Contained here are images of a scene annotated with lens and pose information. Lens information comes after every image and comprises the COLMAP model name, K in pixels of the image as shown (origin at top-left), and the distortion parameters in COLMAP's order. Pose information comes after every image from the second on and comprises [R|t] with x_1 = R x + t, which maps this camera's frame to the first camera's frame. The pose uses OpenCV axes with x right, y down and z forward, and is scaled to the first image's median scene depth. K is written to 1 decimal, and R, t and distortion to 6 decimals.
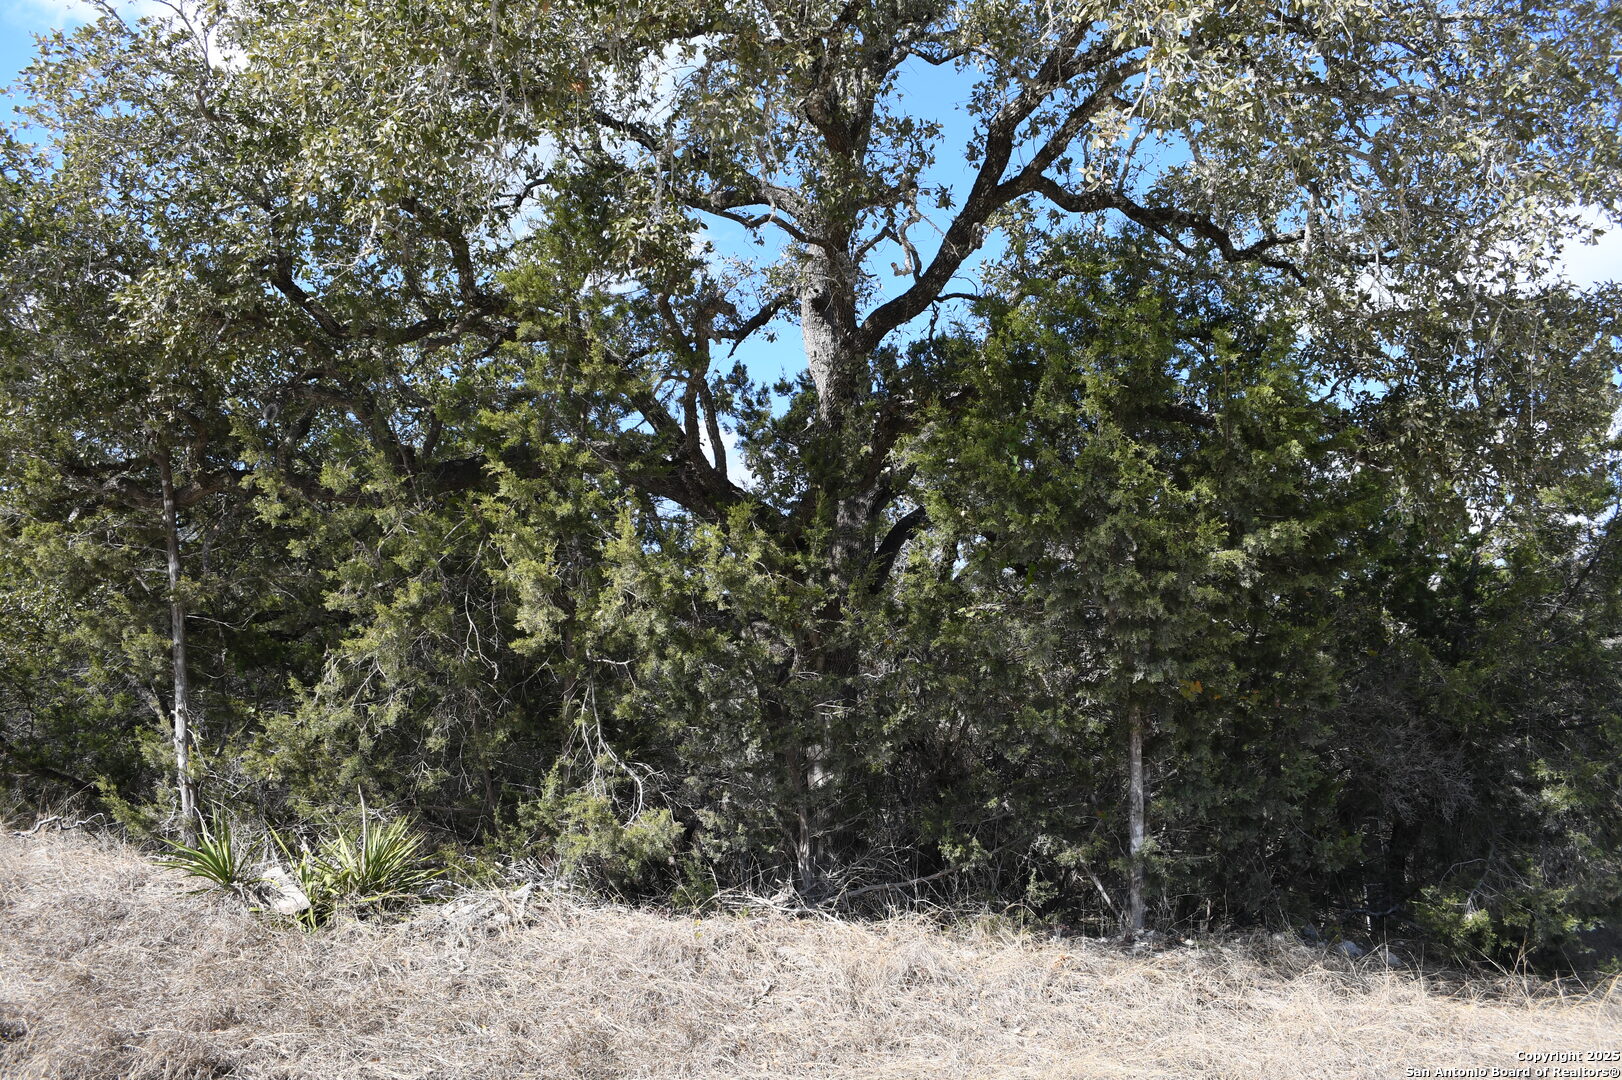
lens RADIAL K [[1289.7, 0, 810.6], [0, 1289.7, 534.1], [0, 0, 1]] dist [-0.087724, 0.019697]
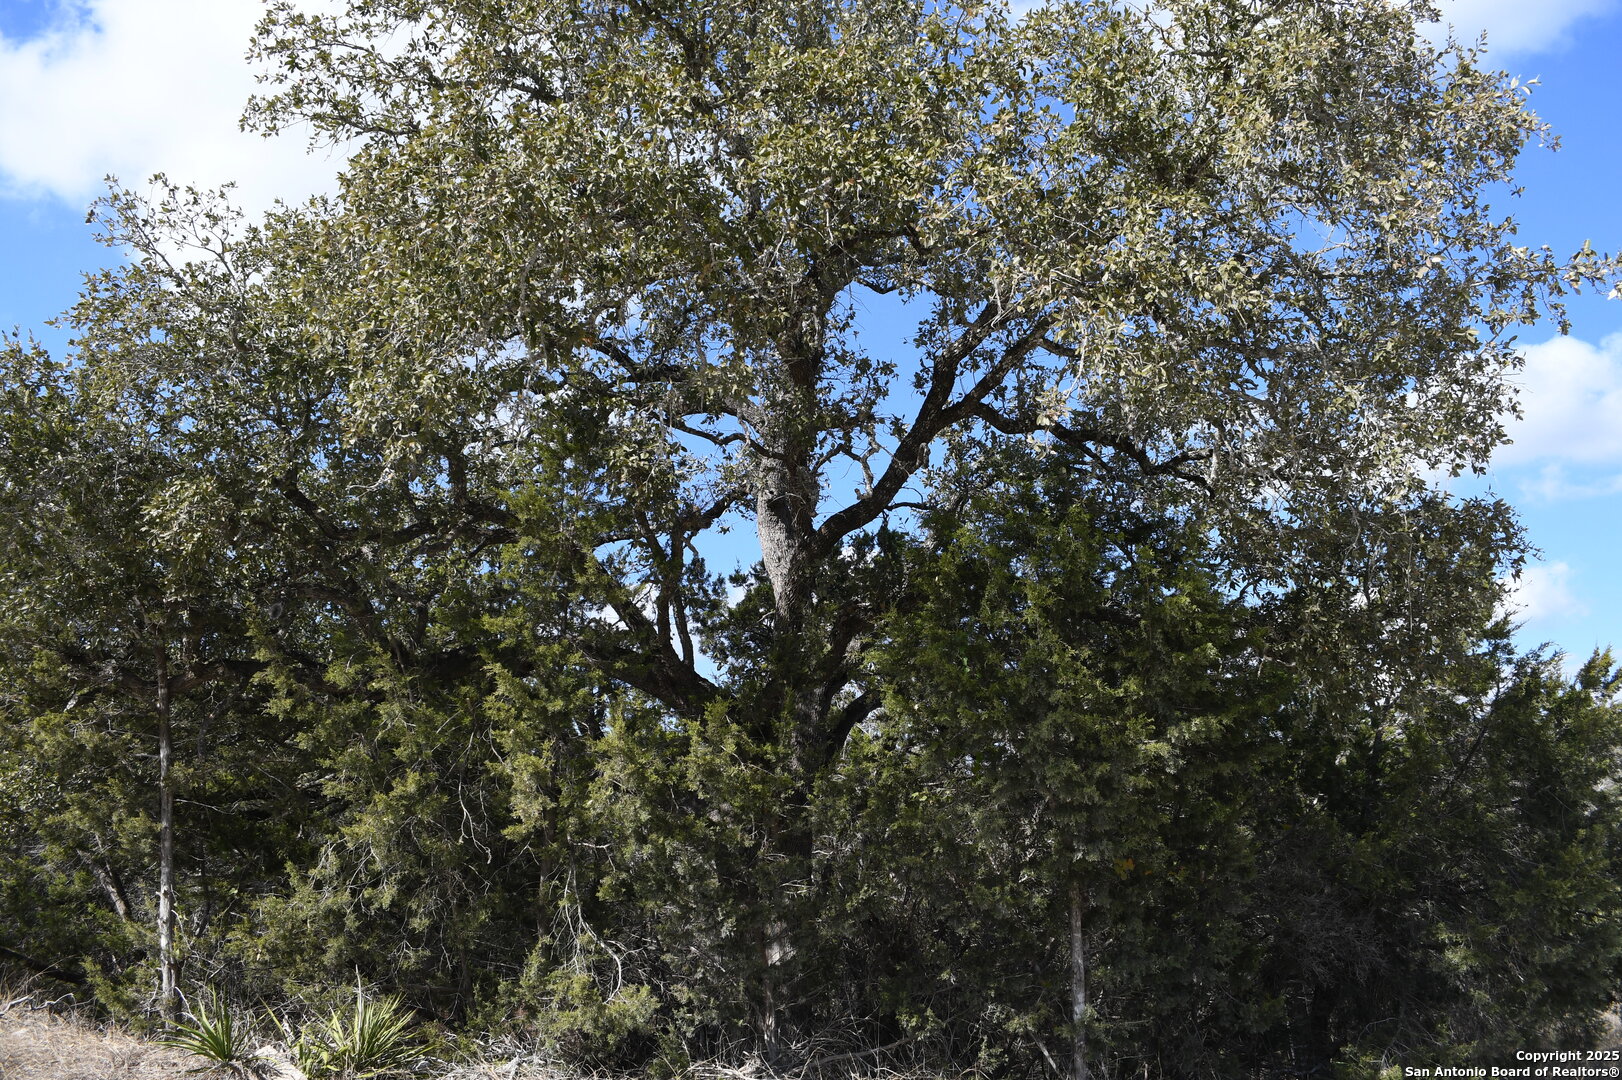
lens RADIAL K [[1289.7, 0, 810.6], [0, 1289.7, 534.1], [0, 0, 1]] dist [-0.087724, 0.019697]
pose [[0.998221, 0.003877, 0.059500, -0.037358], [0.003594, 0.992159, -0.124933, -0.024734], [-0.059518, 0.124924, 0.990379, -0.103639]]
